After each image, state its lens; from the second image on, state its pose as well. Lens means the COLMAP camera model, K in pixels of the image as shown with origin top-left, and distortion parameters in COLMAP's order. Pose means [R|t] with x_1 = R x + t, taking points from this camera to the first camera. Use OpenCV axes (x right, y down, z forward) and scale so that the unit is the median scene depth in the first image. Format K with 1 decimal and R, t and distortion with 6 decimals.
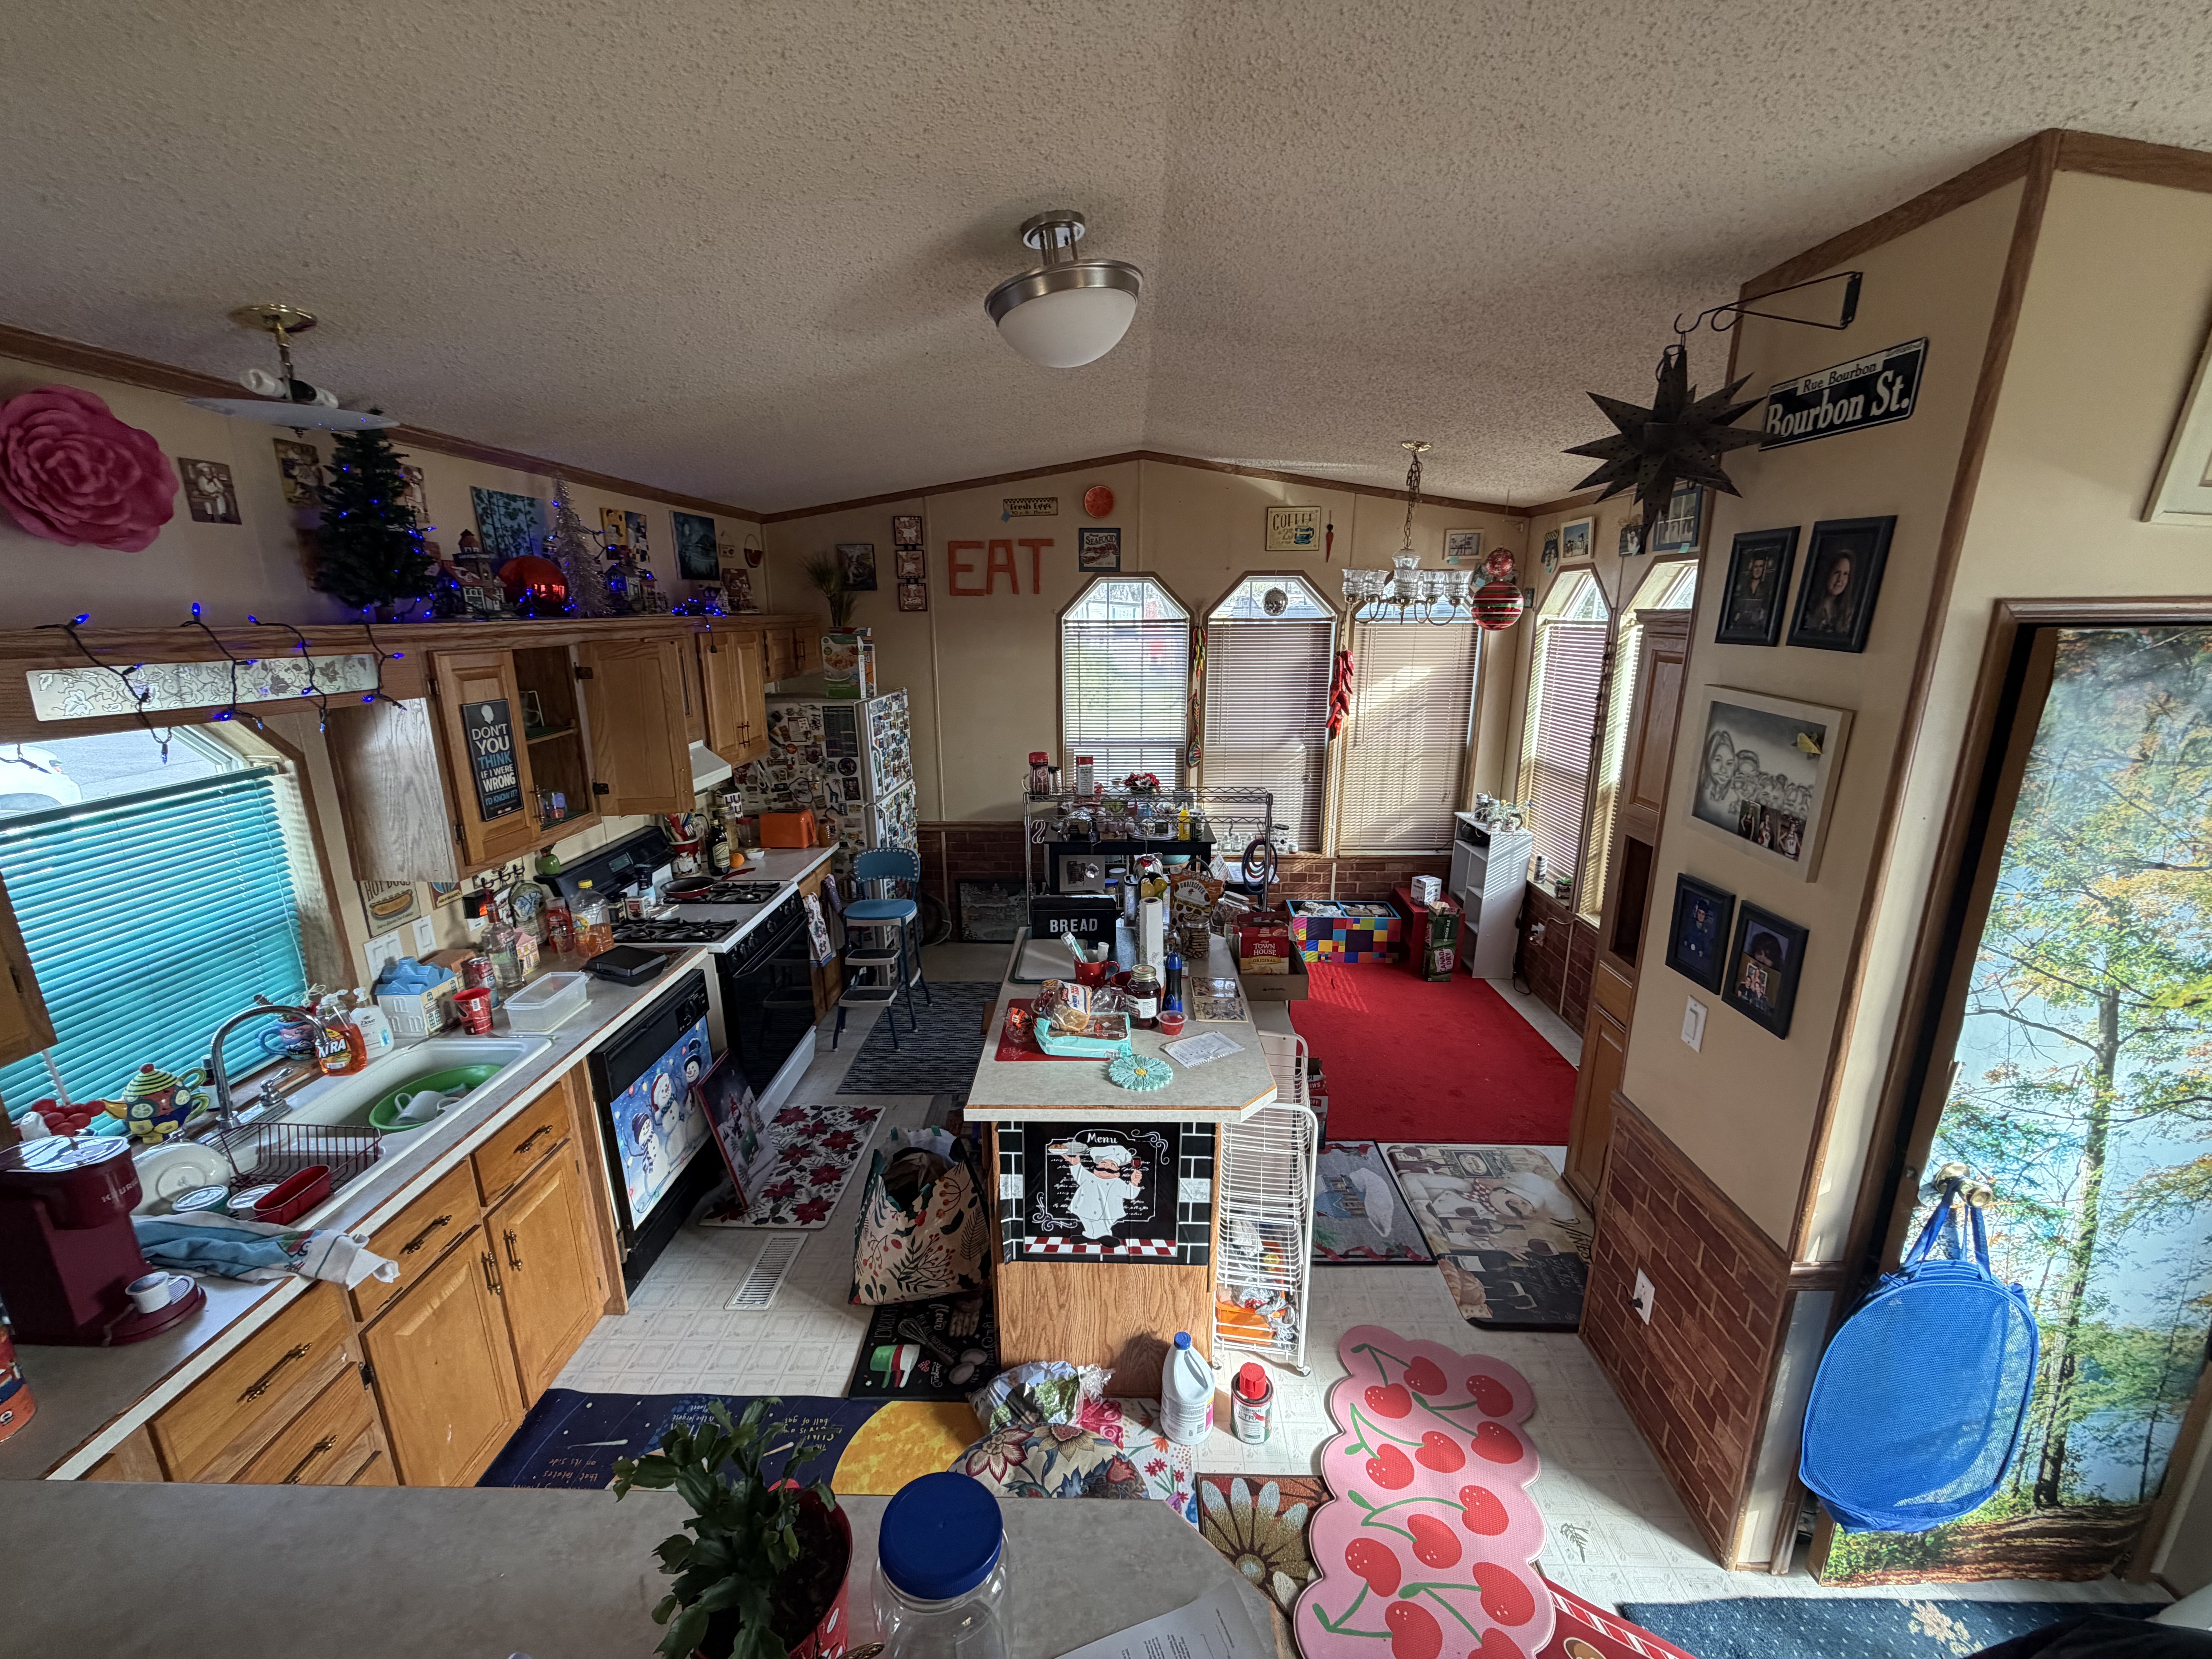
lens RADIAL K [[878.3, 0, 1107.6], [0, 878.3, 831.6], [0, 0, 1]] dist [0.000521, -0.000954]
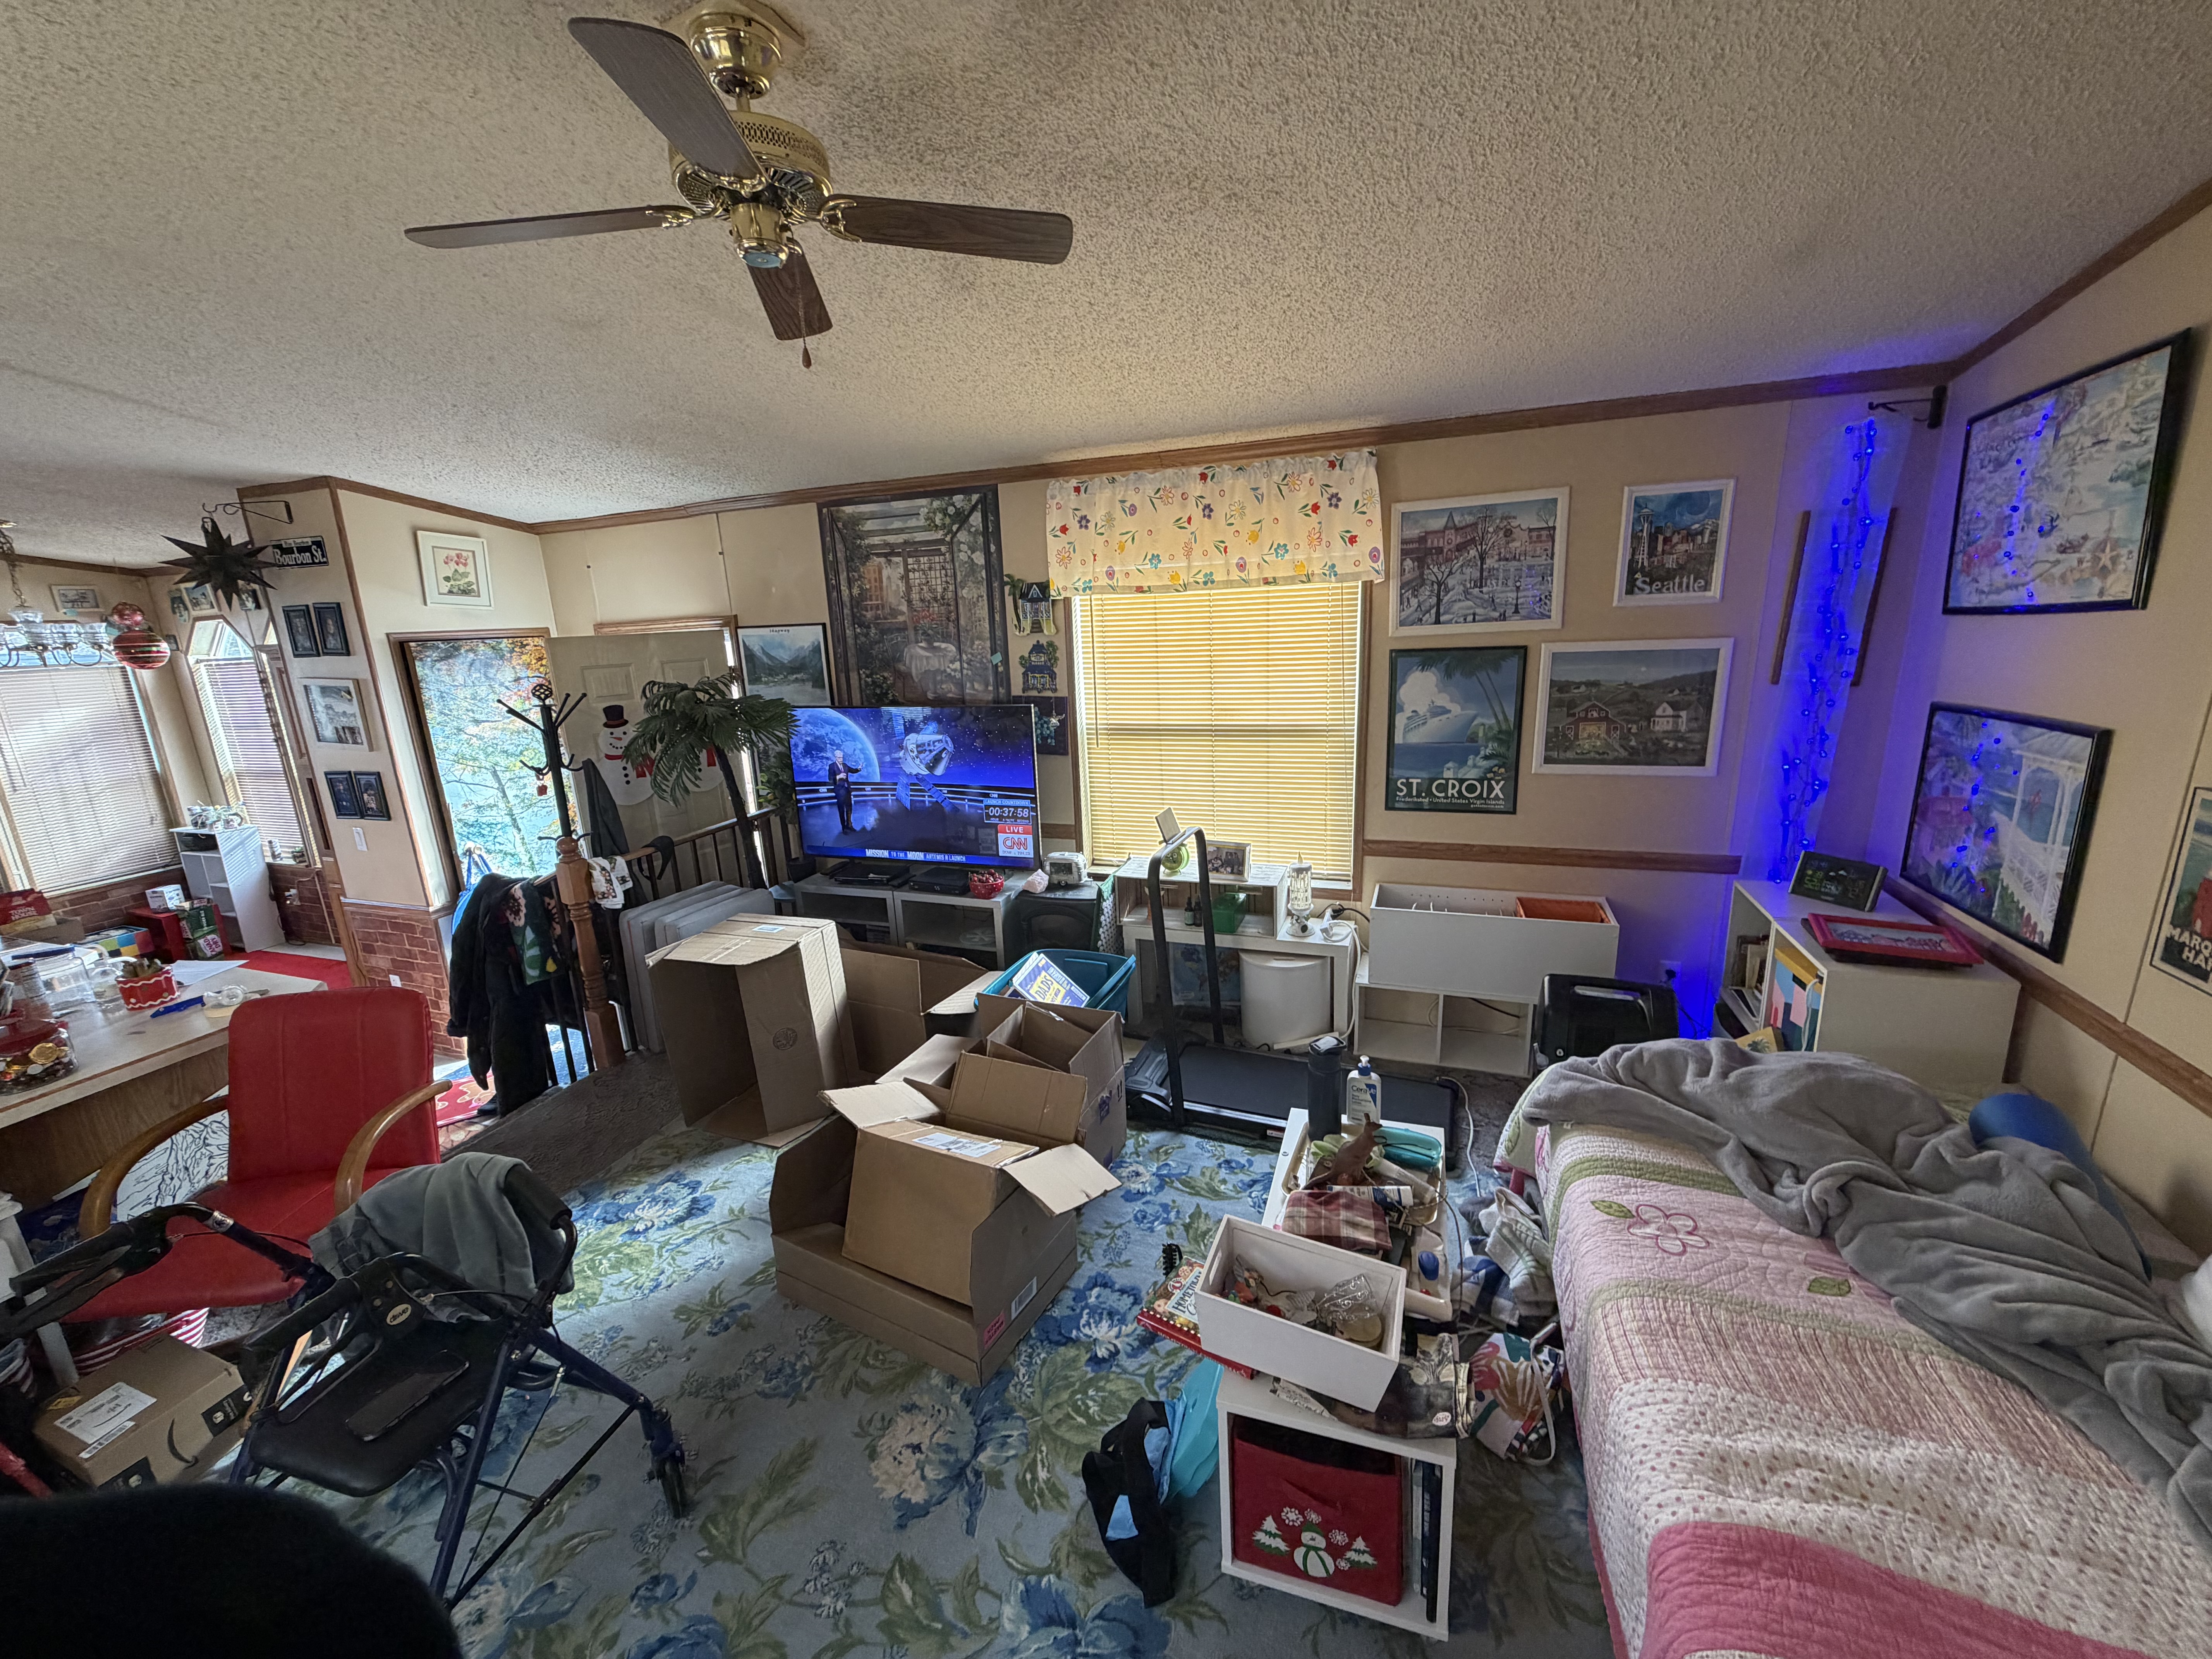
lens RADIAL K [[878.3, 0, 1099.1], [0, 878.3, 836.9], [0, 0, 1]] dist [0.000521, -0.000954]
pose [[0.331625, -0.239743, 0.912441, -0.452848], [0.273491, 0.950070, 0.150230, 0.266320], [-0.902899, 0.199725, 0.380635, -0.958506]]
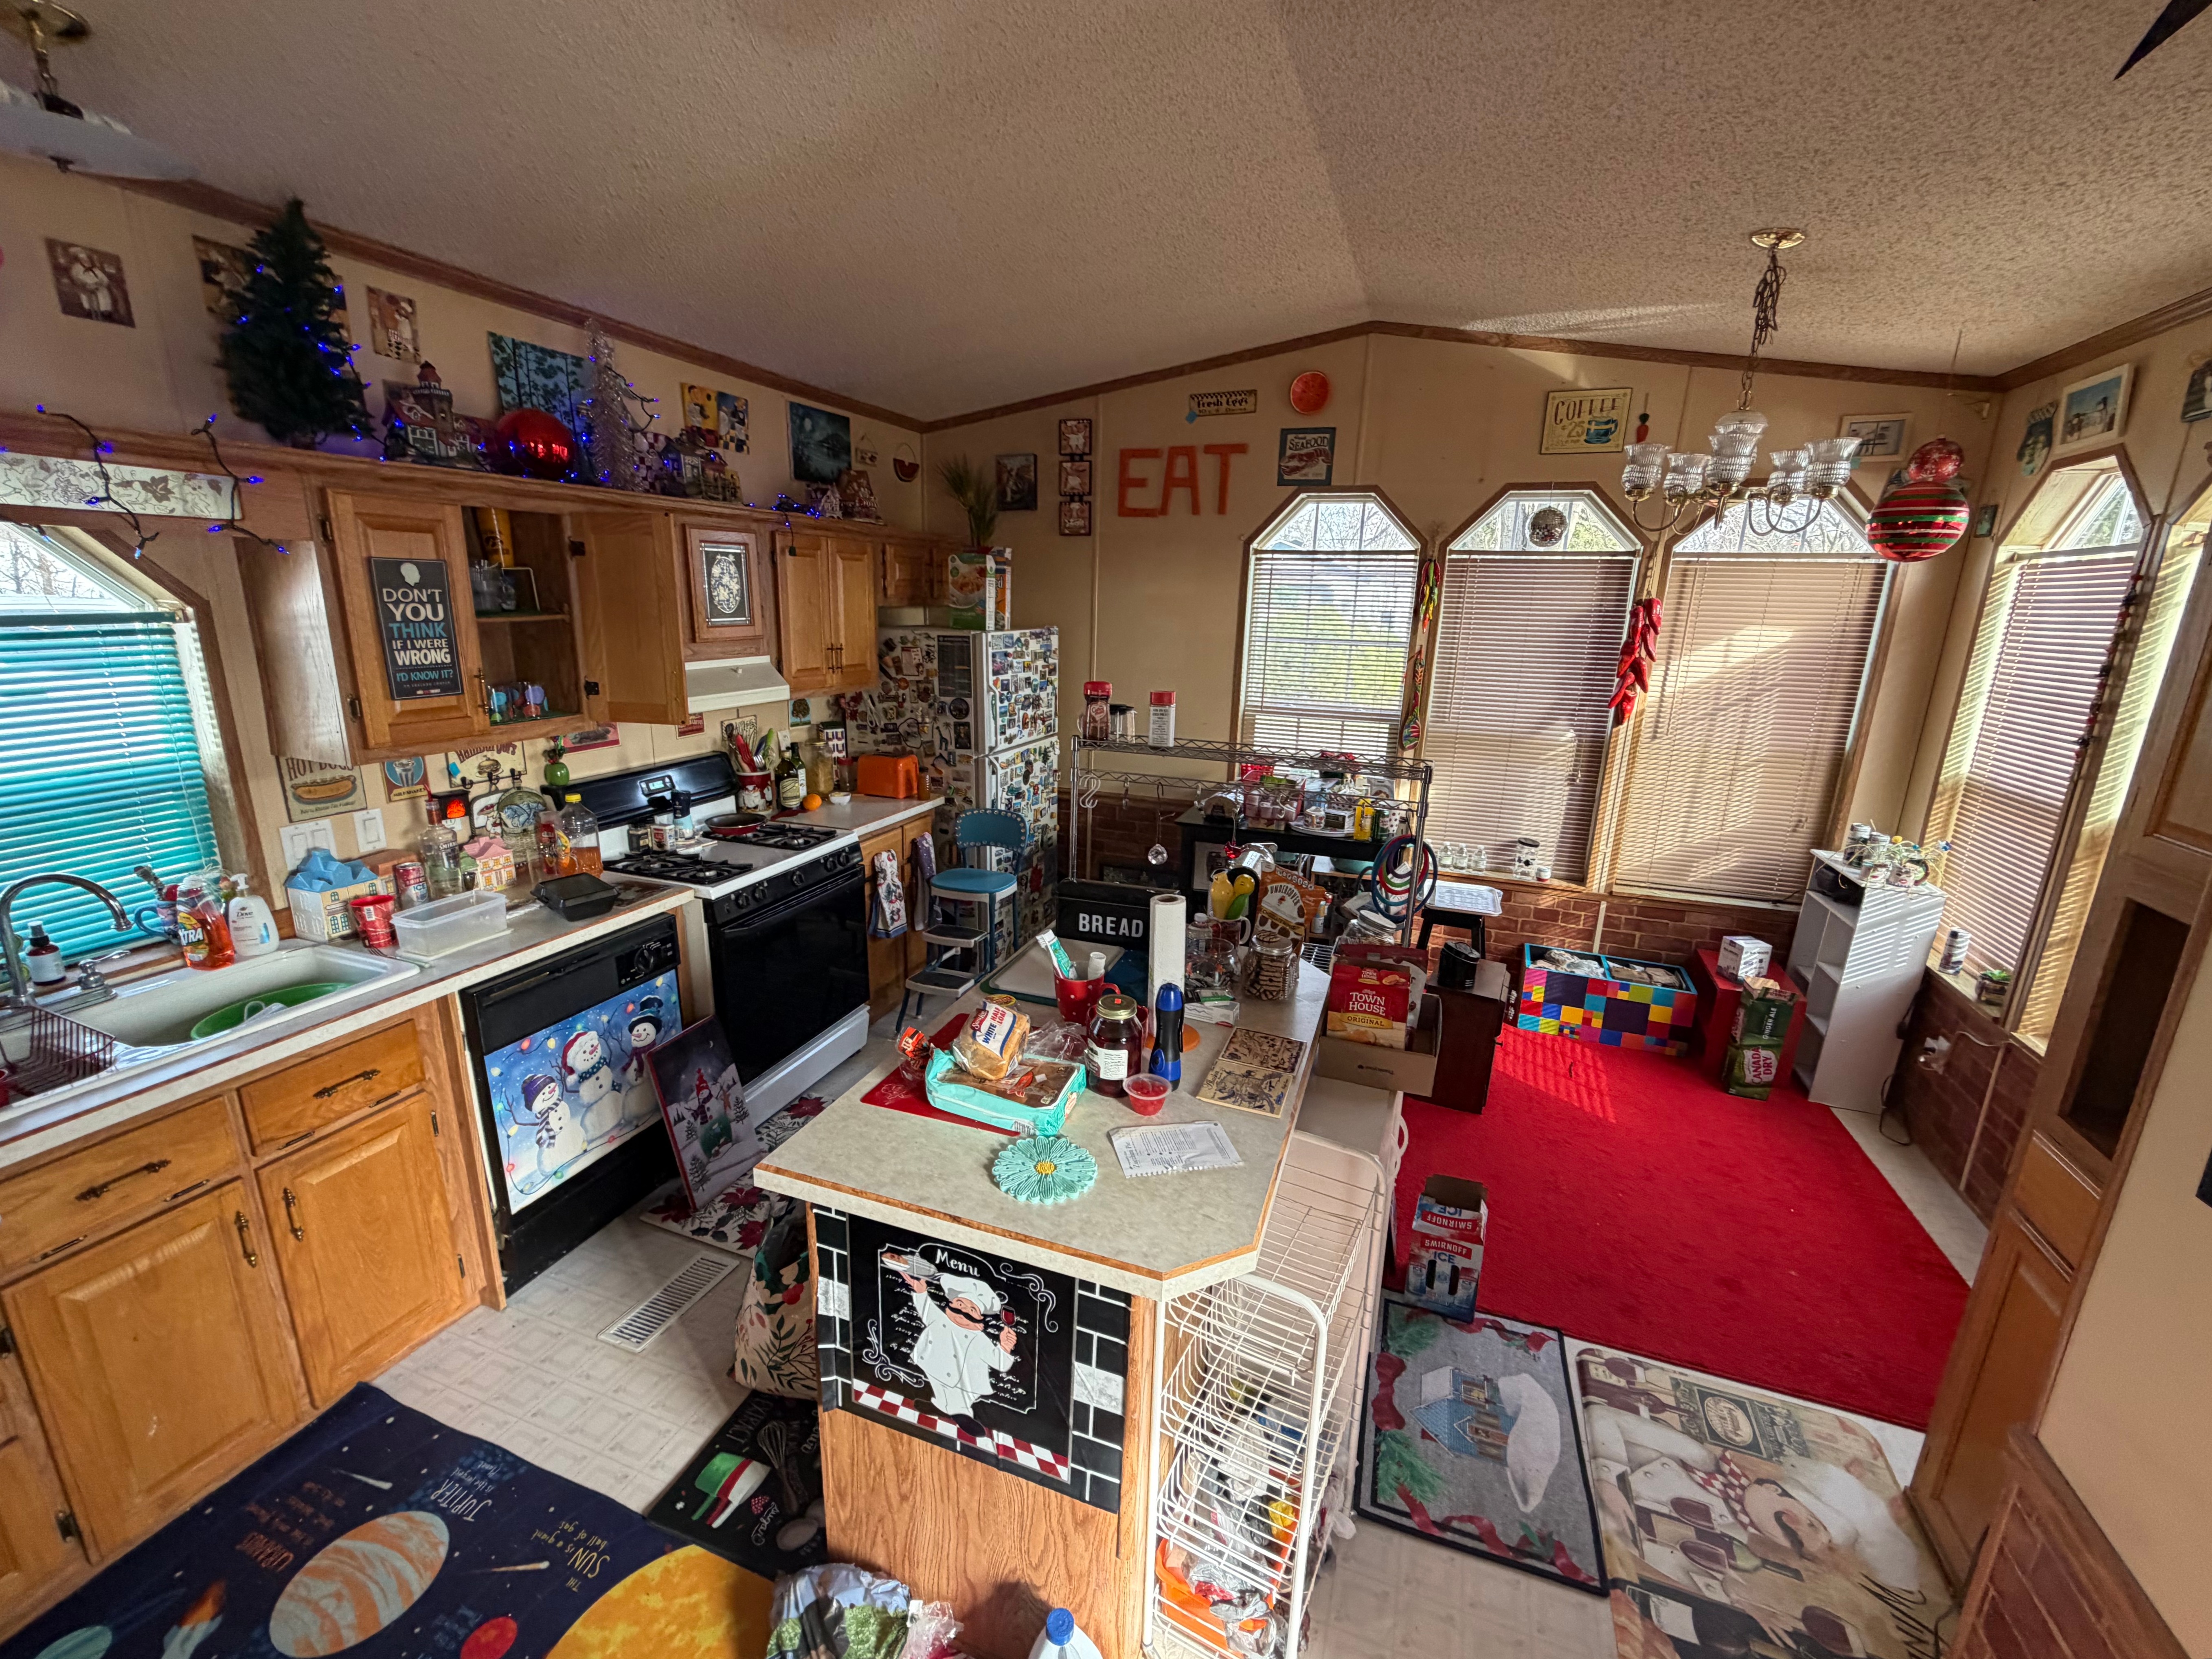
lens RADIAL K [[933.3, 0, 1096.2], [0, 933.3, 830.5], [0, 0, 1]] dist [-0.001549, 0.000618]
pose [[0.944883, 0.109041, -0.308719, 0.182678], [-0.109085, 0.993884, 0.017171, 0.019948], [0.308703, 0.017452, 0.950998, 0.292327]]
